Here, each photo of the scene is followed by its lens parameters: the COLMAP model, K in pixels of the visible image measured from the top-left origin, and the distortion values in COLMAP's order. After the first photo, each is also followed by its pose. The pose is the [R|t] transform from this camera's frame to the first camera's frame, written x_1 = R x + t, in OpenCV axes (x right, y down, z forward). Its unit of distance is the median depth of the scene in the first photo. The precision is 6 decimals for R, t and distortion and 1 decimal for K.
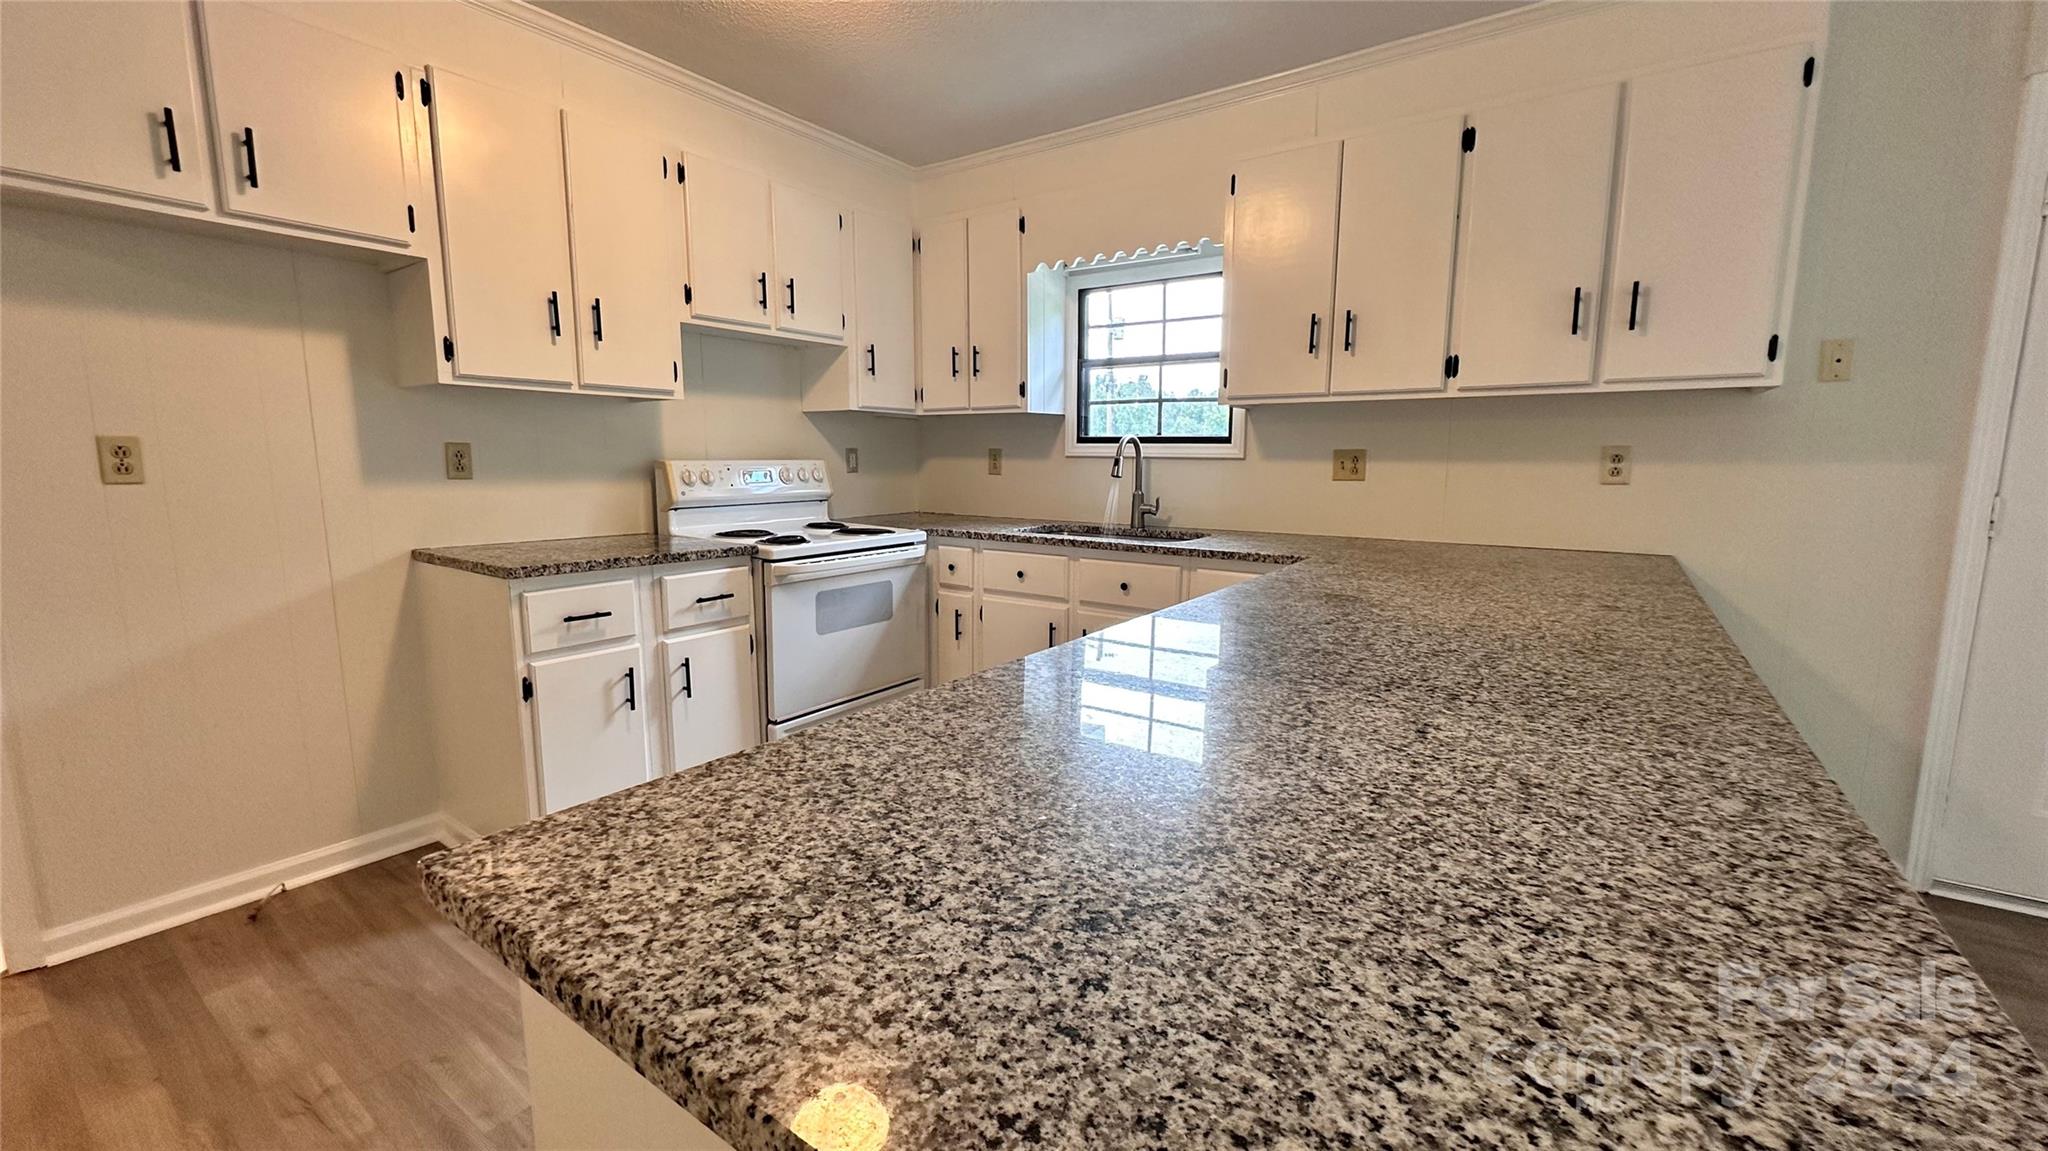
lens RADIAL K [[814.6, 0, 1024.0], [0, 814.6, 575.5], [0, 0, 1]] dist [-0.000403, -0.000262]
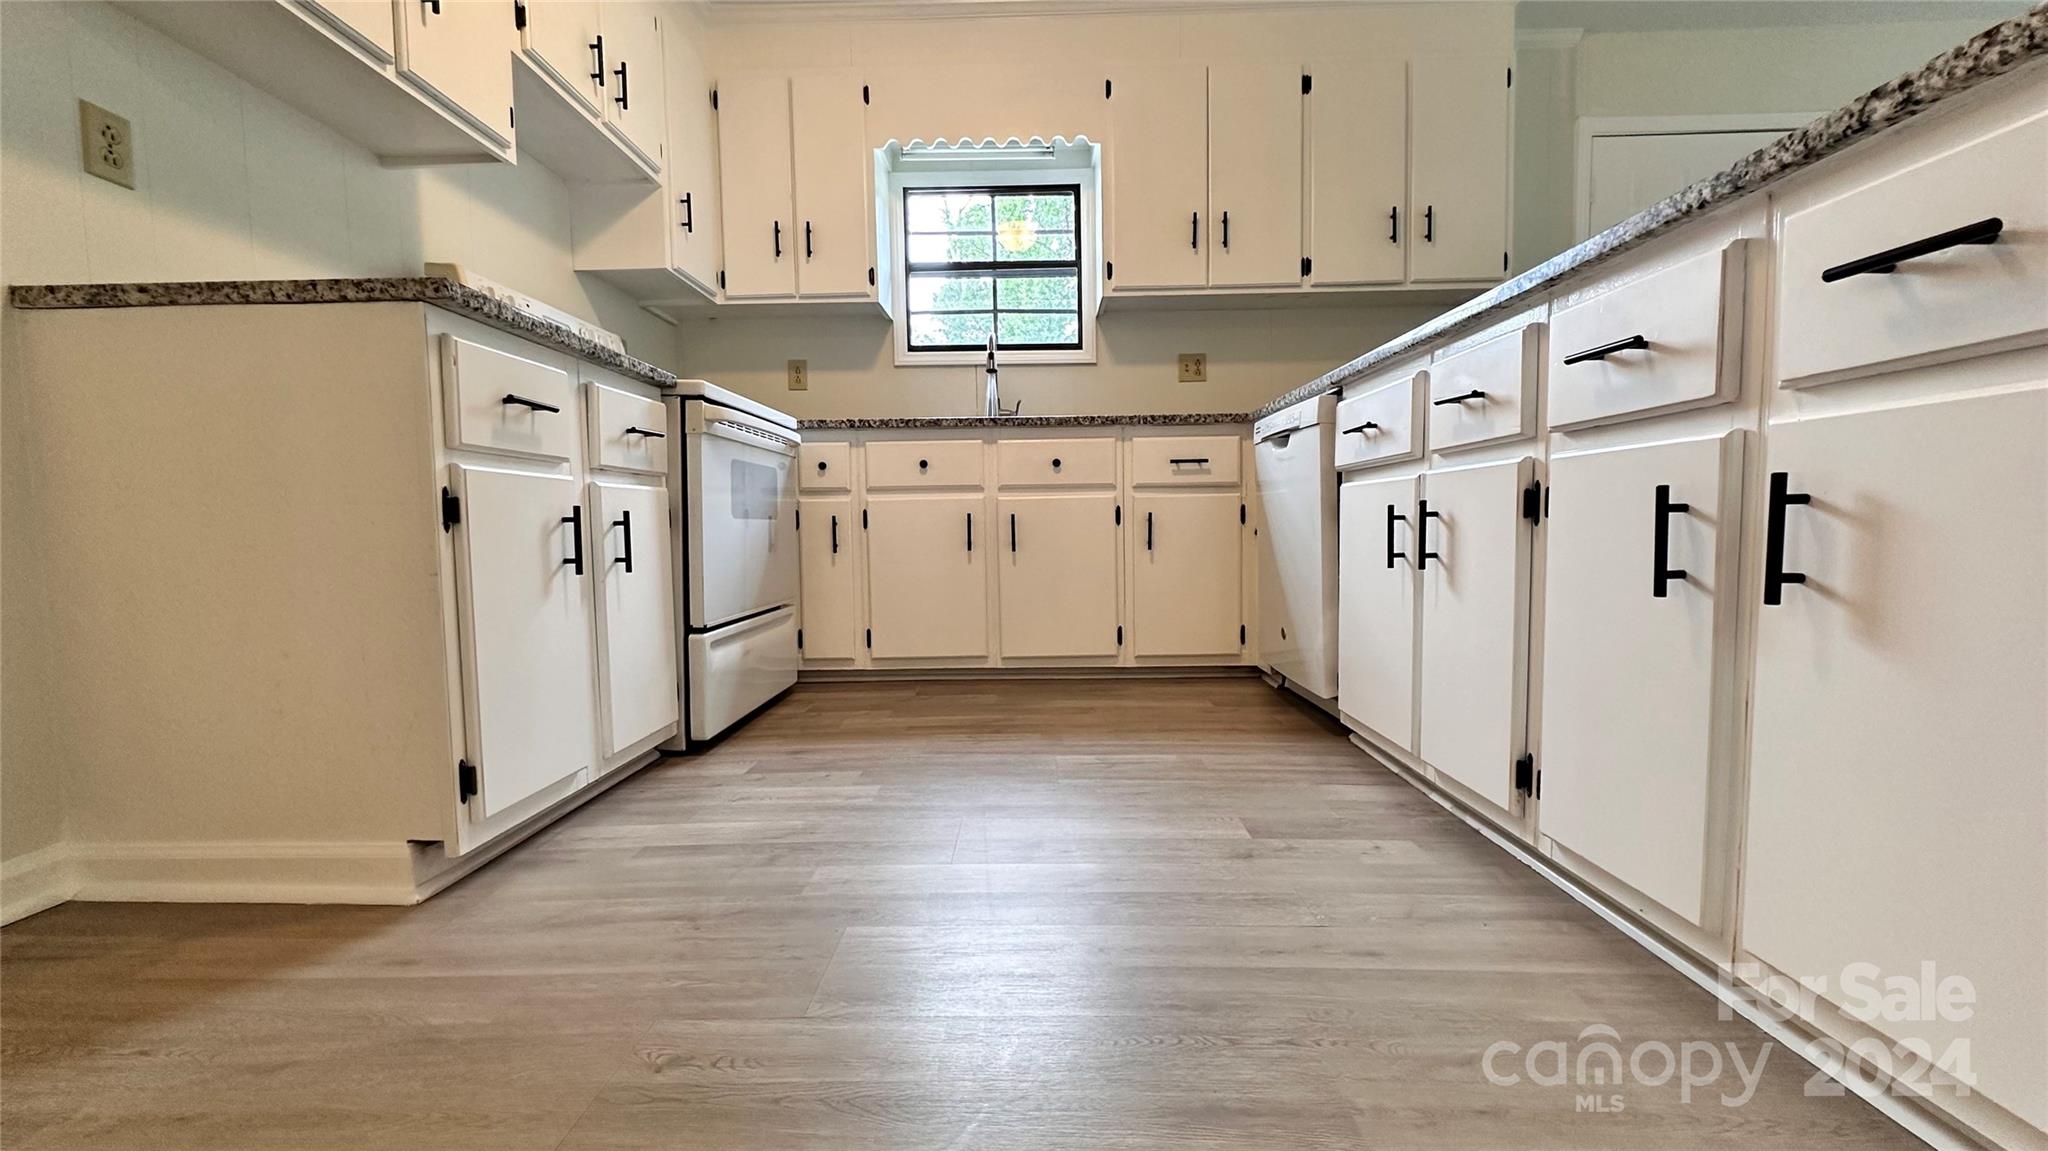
lens RADIAL K [[814.6, 0, 1024.0], [0, 814.6, 575.5], [0, 0, 1]] dist [-0.000403, -0.000262]
pose [[0.827307, -0.053098, 0.559234, -0.450234], [0.100423, 0.993466, -0.054235, 0.192497], [-0.552700, 0.101029, 0.827234, 0.238652]]
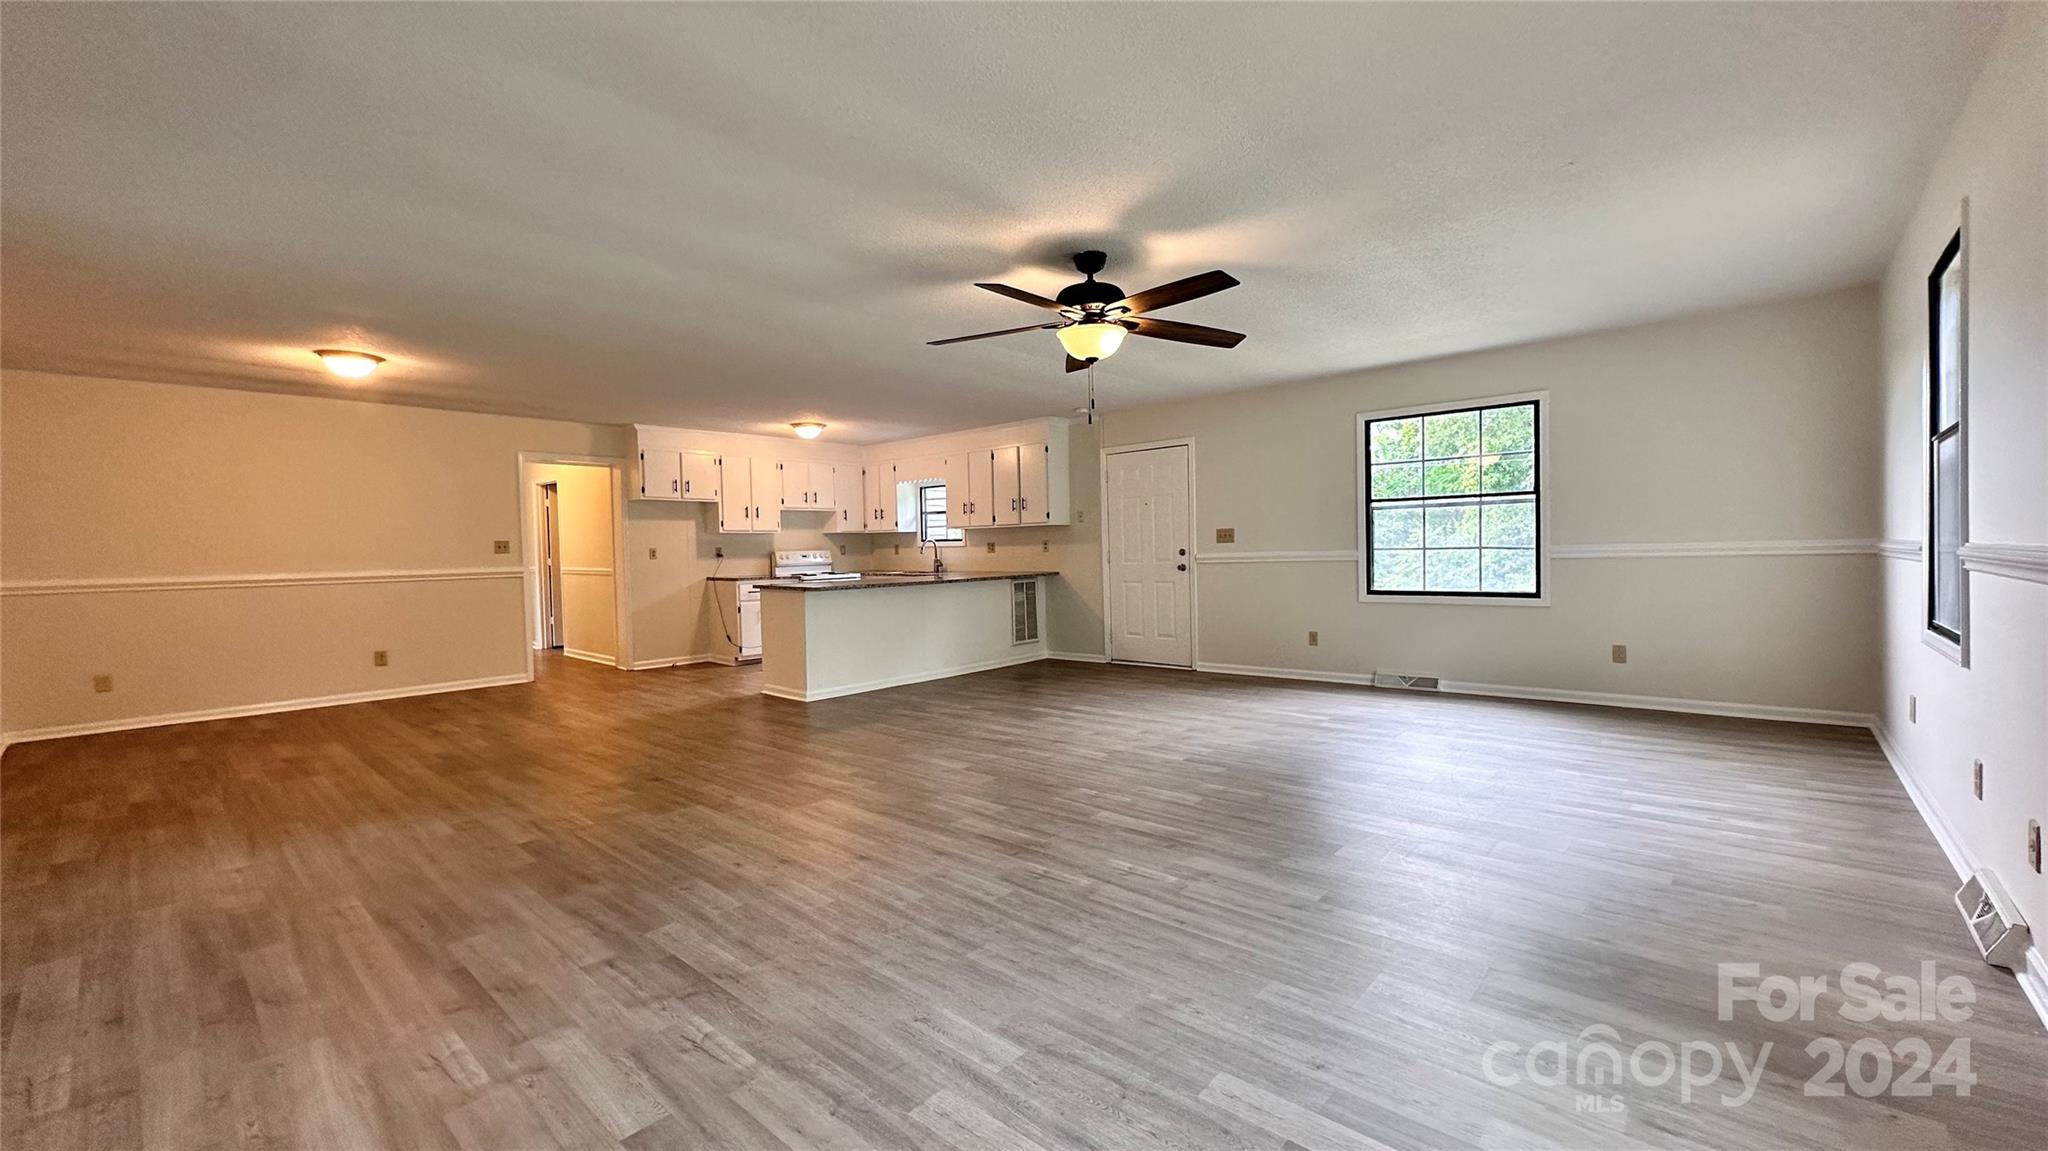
lens RADIAL K [[814.6, 0, 1024.0], [0, 814.6, 575.5], [0, 0, 1]] dist [-0.000403, -0.000262]
pose [[0.992992, -0.020662, -0.116360, 0.901691], [0.007747, 0.993860, -0.110370, 0.312909], [0.117926, 0.108695, 0.987056, -2.032527]]
